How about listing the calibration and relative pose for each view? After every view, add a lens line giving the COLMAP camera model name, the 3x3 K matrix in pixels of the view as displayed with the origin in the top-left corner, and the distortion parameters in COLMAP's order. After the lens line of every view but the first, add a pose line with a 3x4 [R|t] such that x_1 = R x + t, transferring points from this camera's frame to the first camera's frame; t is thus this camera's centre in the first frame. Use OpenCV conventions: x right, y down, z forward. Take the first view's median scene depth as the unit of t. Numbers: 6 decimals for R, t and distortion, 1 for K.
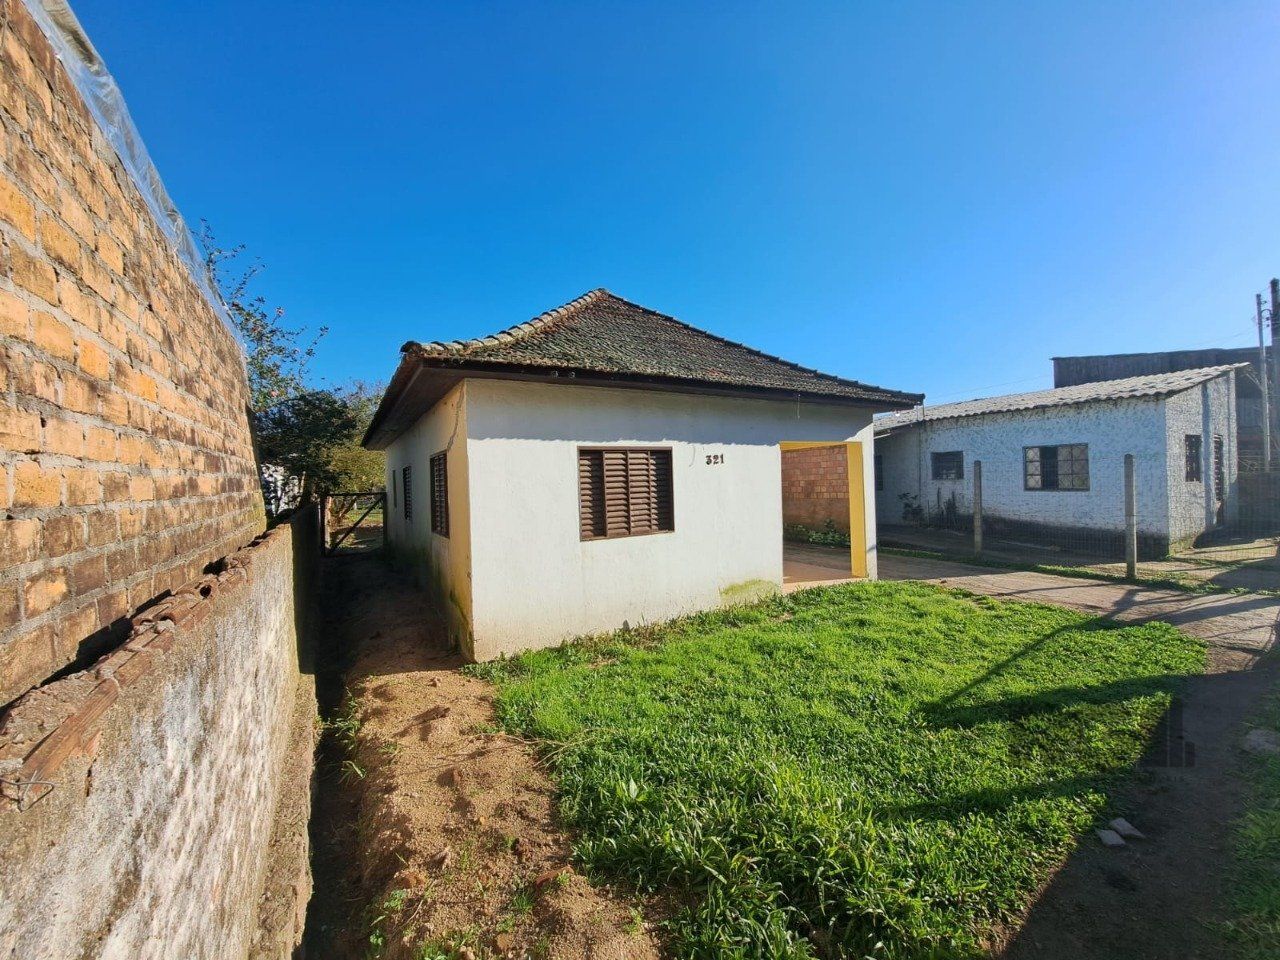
lens RADIAL K [[515.1, 0, 640.0], [0, 515.1, 480.0], [0, 0, 1]] dist [-0.001892, -0.000798]
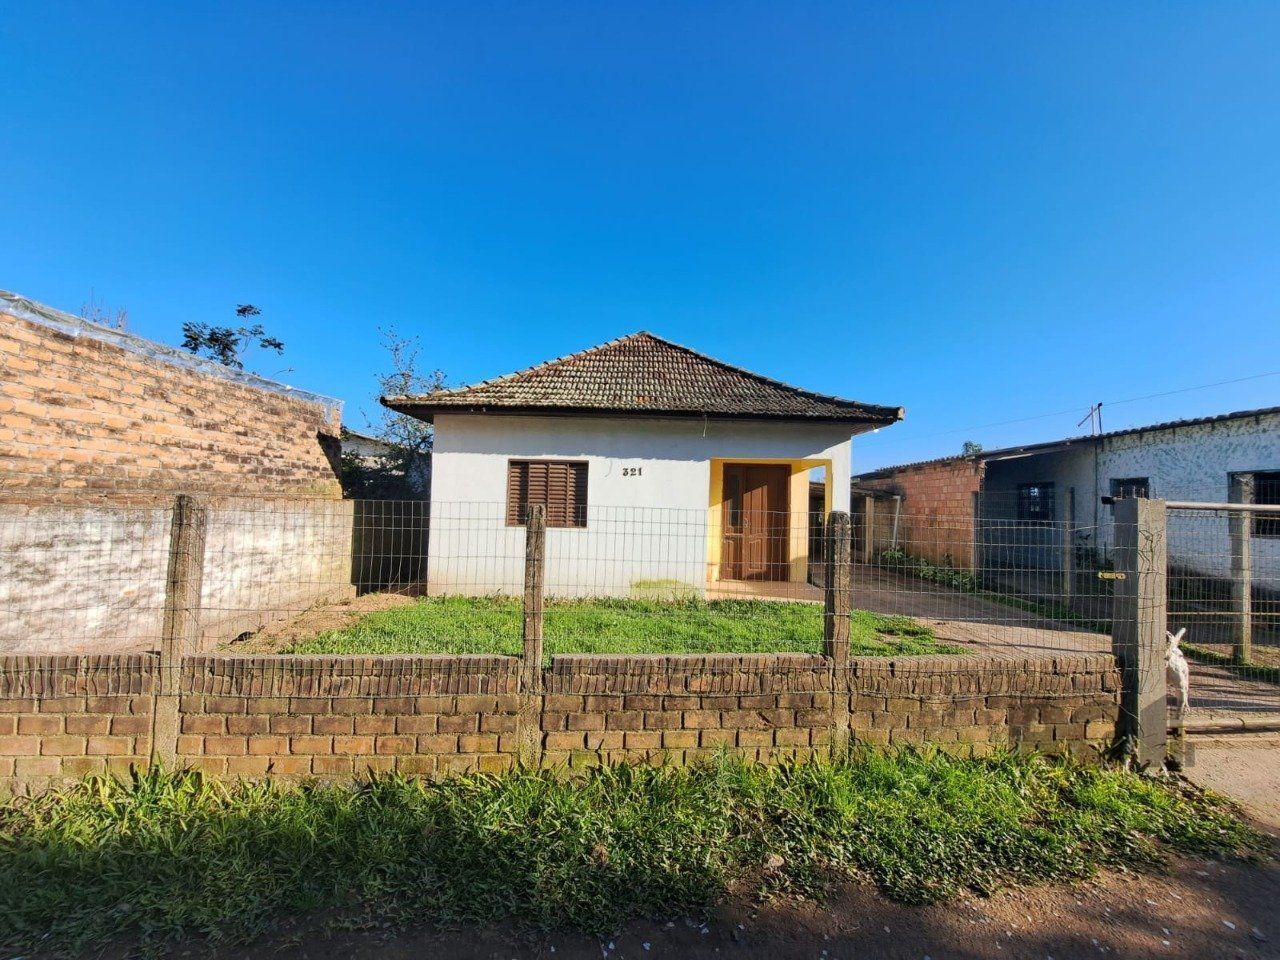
lens RADIAL K [[515.1, 0, 640.0], [0, 515.1, 480.0], [0, 0, 1]] dist [-0.001892, -0.000798]
pose [[0.844836, 0.029517, -0.534211, 0.796774], [-0.052833, 0.998199, -0.028400, 0.011922], [0.532411, 0.052217, 0.844874, 0.002046]]
